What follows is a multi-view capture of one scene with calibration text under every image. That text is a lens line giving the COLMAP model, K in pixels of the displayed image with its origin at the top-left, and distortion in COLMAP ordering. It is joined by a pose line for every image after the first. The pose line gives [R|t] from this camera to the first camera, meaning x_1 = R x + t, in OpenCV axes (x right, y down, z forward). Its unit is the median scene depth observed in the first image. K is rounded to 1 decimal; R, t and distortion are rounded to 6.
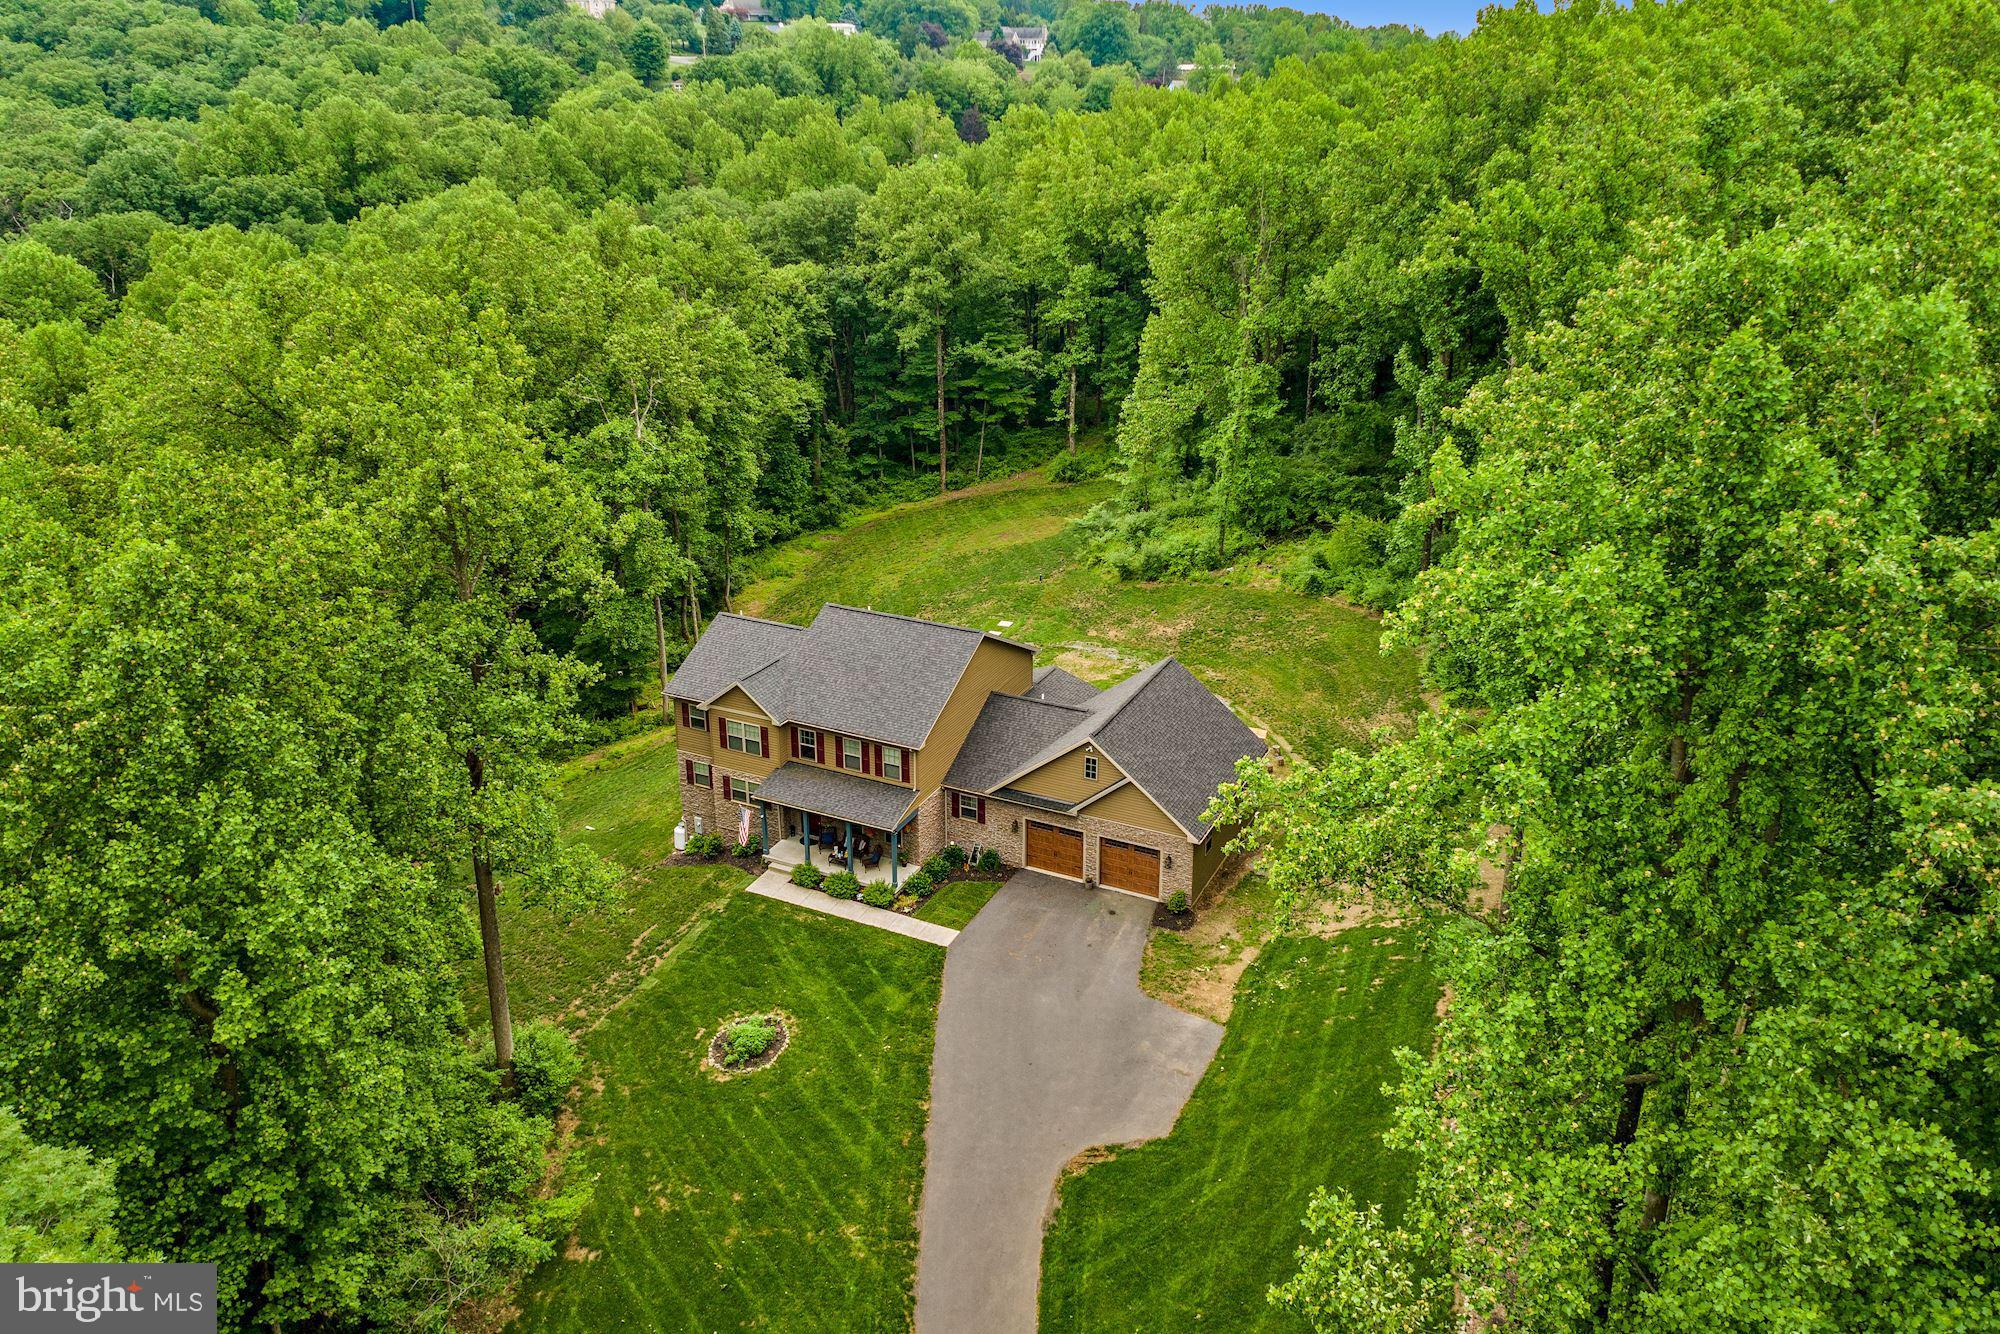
lens RADIAL K [[1496.1, 0, 1026.2], [0, 1496.1, 630.2], [0, 0, 1]] dist [0.029277, 0.003718]
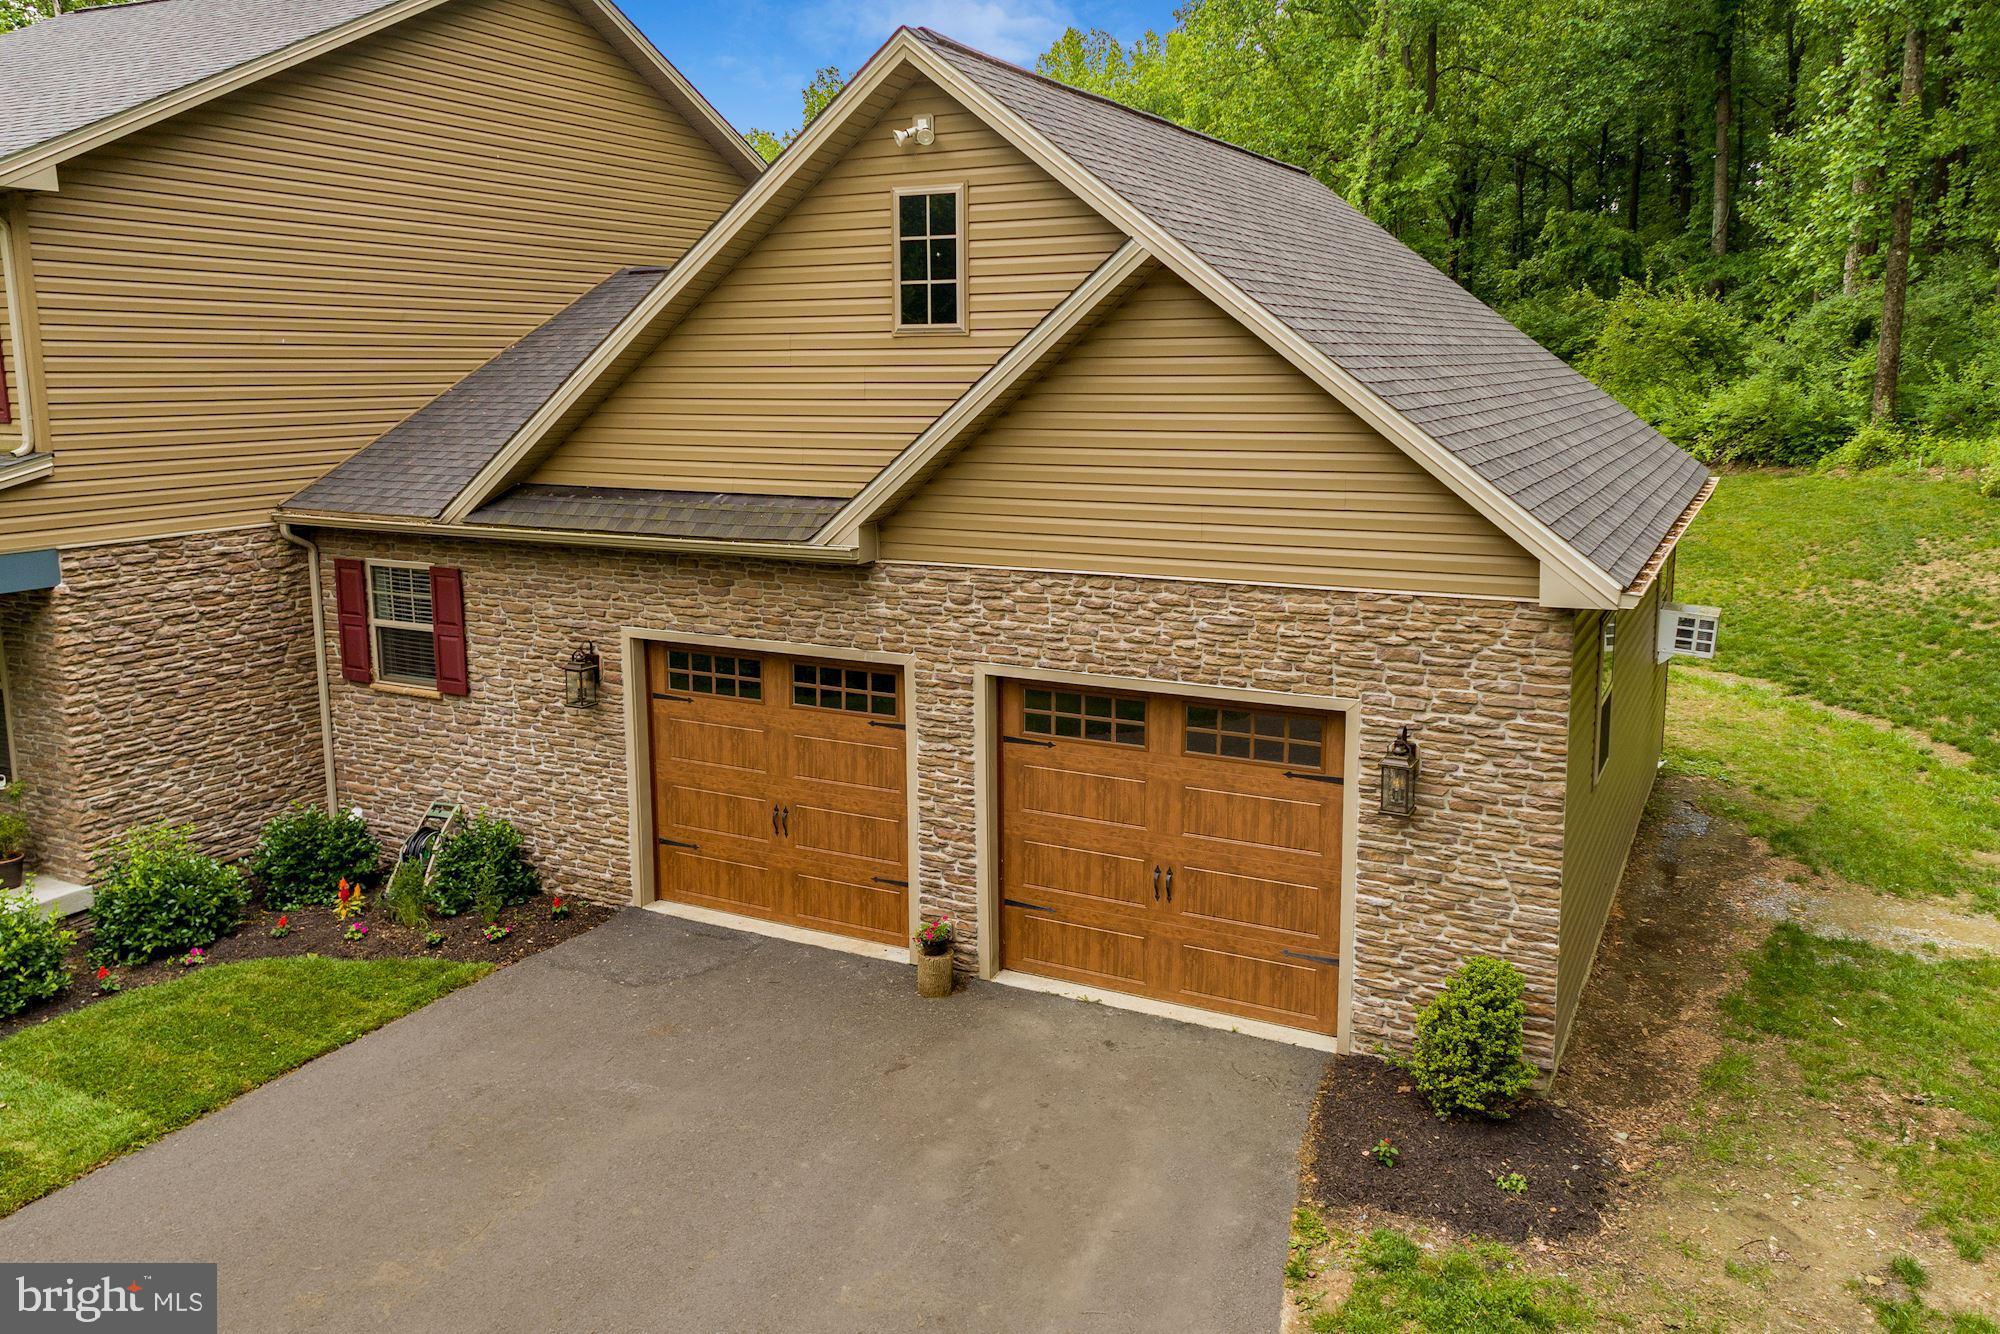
lens RADIAL K [[1476.9, 0, 1005.0], [0, 1476.9, 611.1], [0, 0, 1]] dist [0.029486, 0.009097]
pose [[0.999195, -0.006433, -0.039591, 0.057394], [-0.002167, 0.976955, -0.213437, 0.165491], [0.040052, 0.213351, 0.976154, 0.812990]]
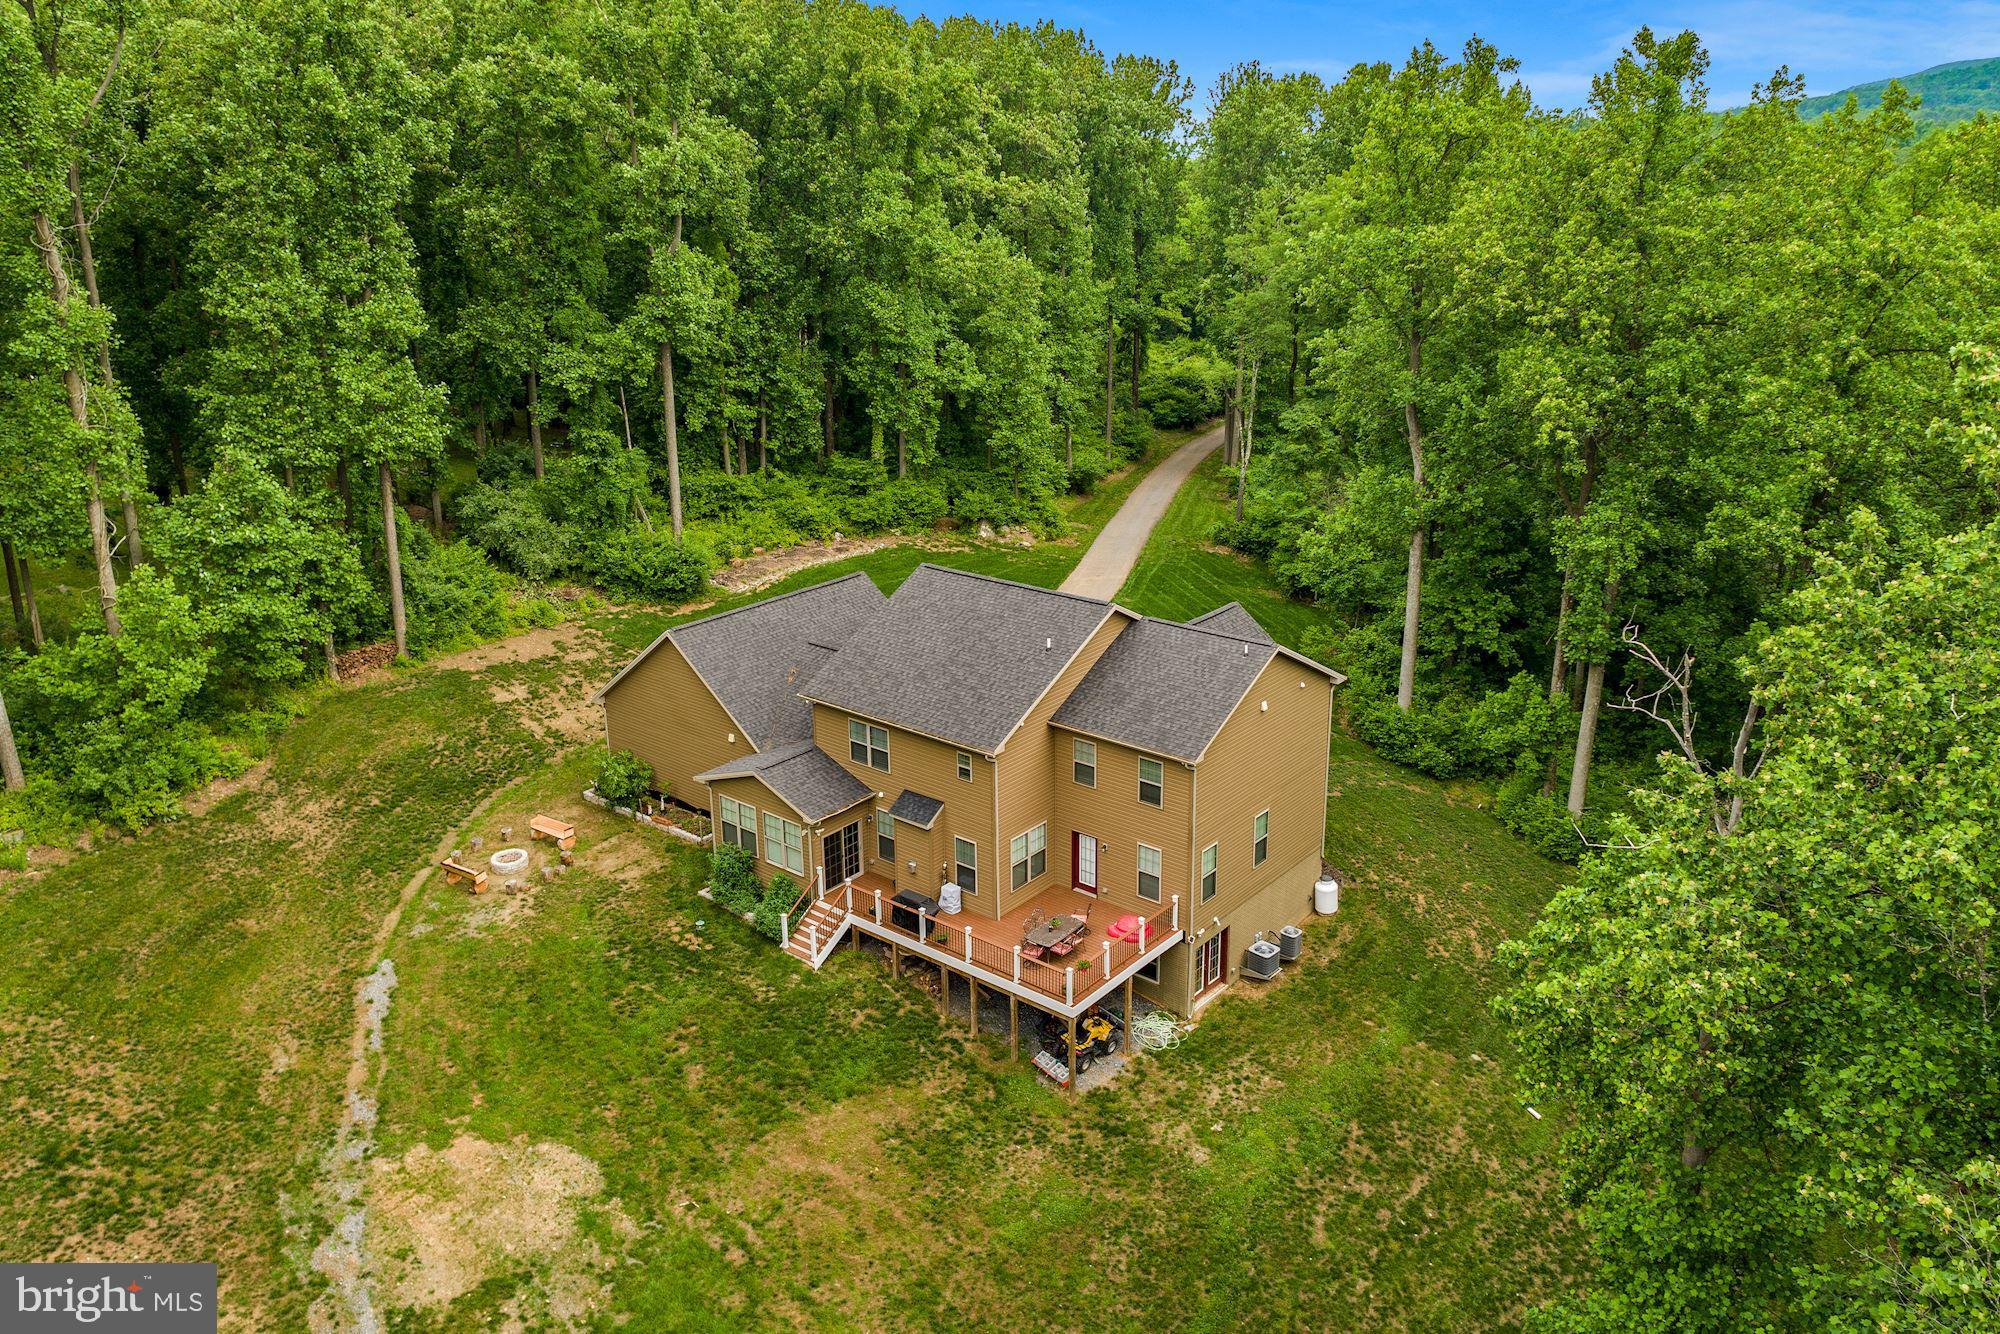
lens RADIAL K [[1507.4, 0, 993.8], [0, 1507.4, 608.3], [0, 0, 1]] dist [0.027150, 0.007631]
pose [[-0.969155, -0.065890, 0.237482, -0.261170], [0.096442, 0.785361, 0.611480, -0.479194], [-0.226799, 0.615522, -0.754781, 1.662533]]
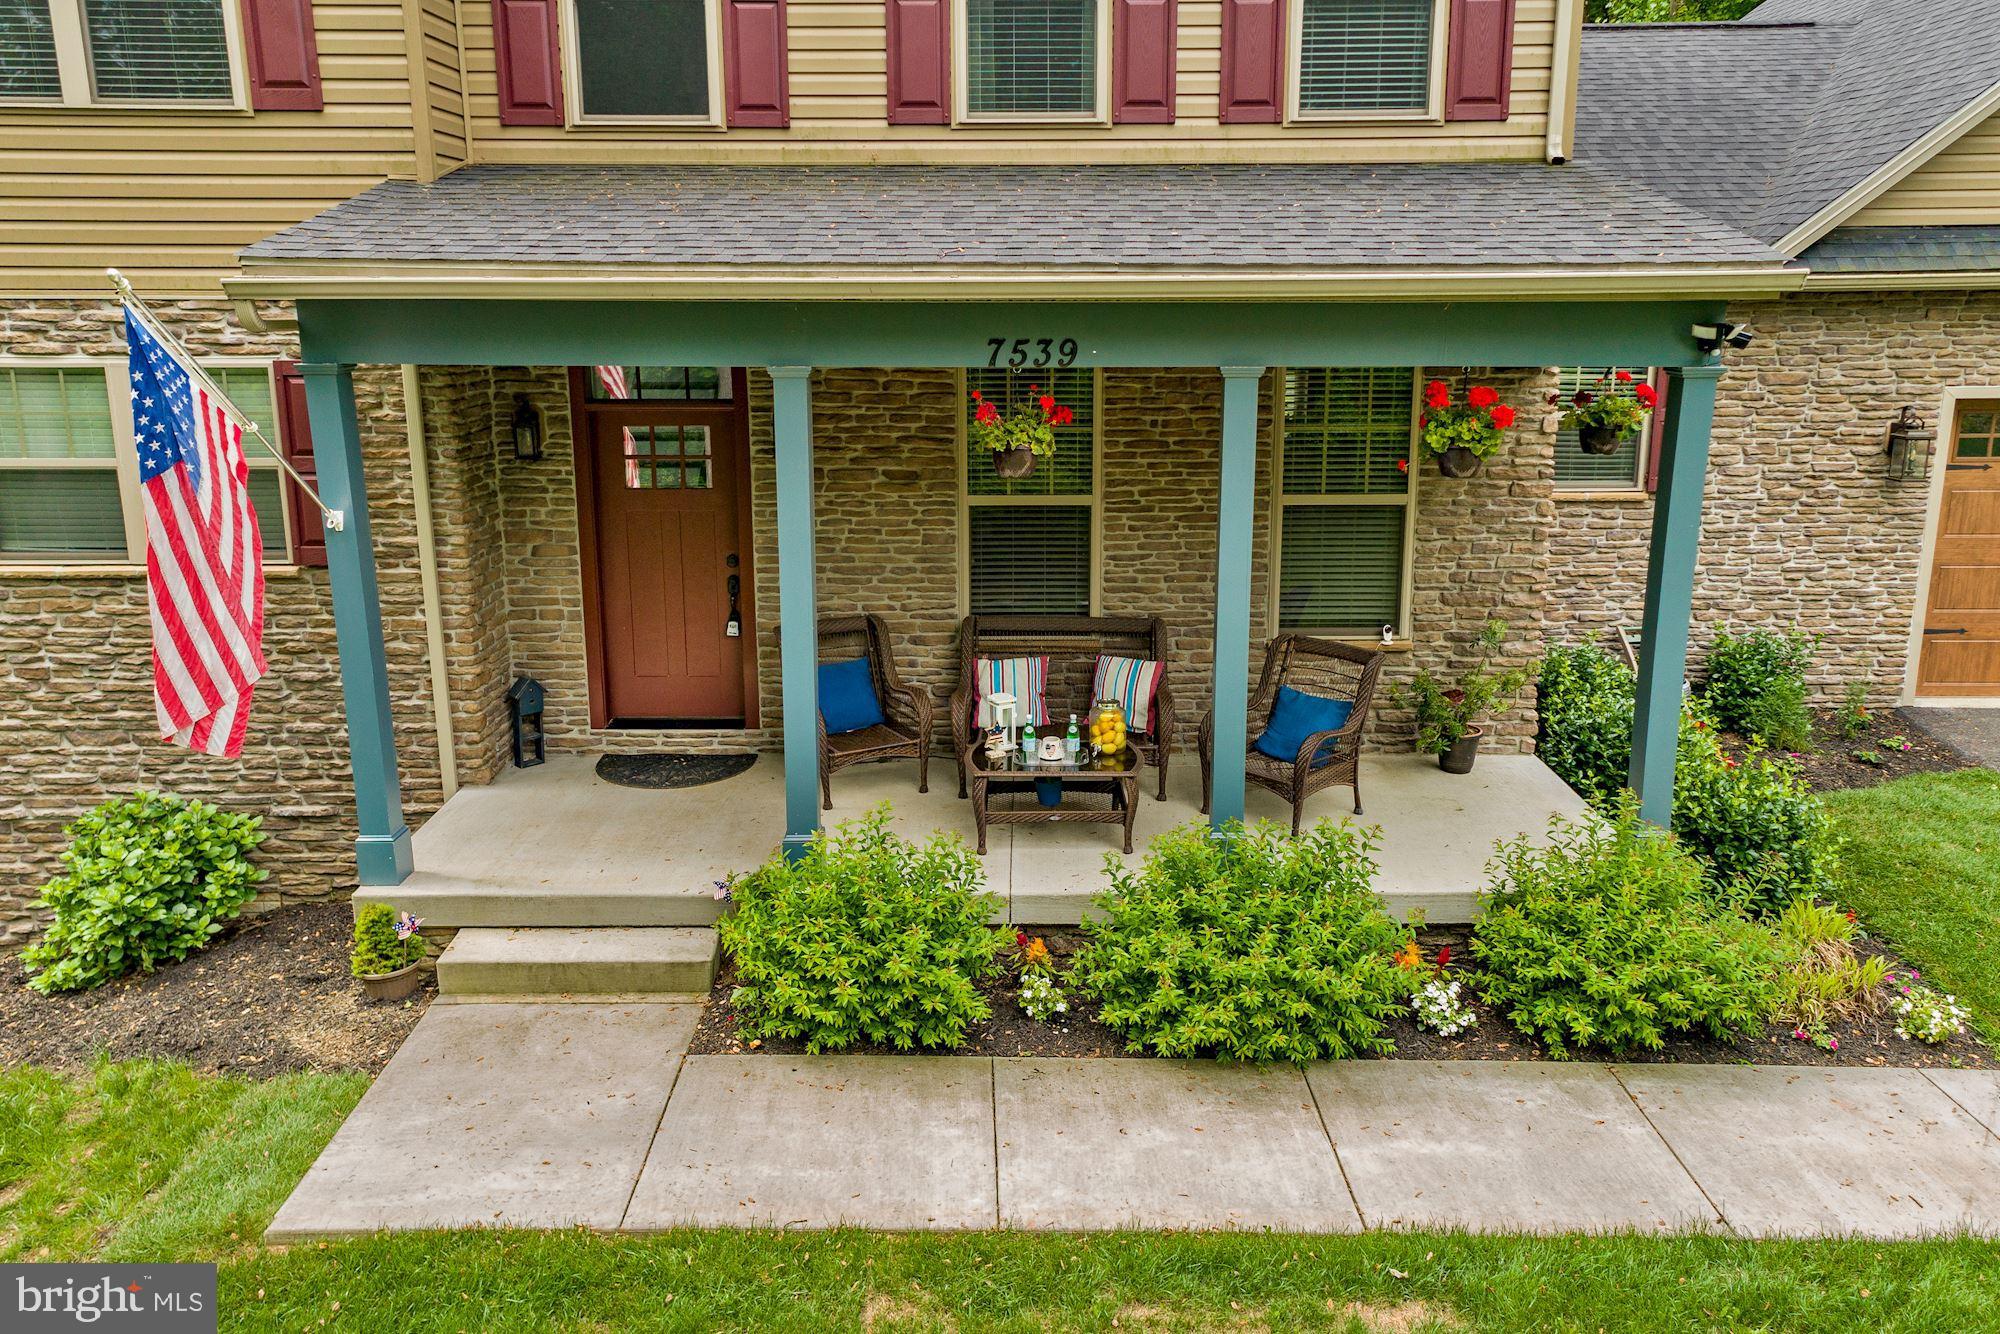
lens RADIAL K [[1509.0, 0, 997.0], [0, 1509.0, 589.1], [0, 0, 1]] dist [0.059410, 0.004152]
pose [[0.899496, -0.104096, 0.424347, -0.182588], [0.170227, 0.977956, -0.120932, 0.151596], [-0.402405, 0.181013, 0.897388, 0.890698]]
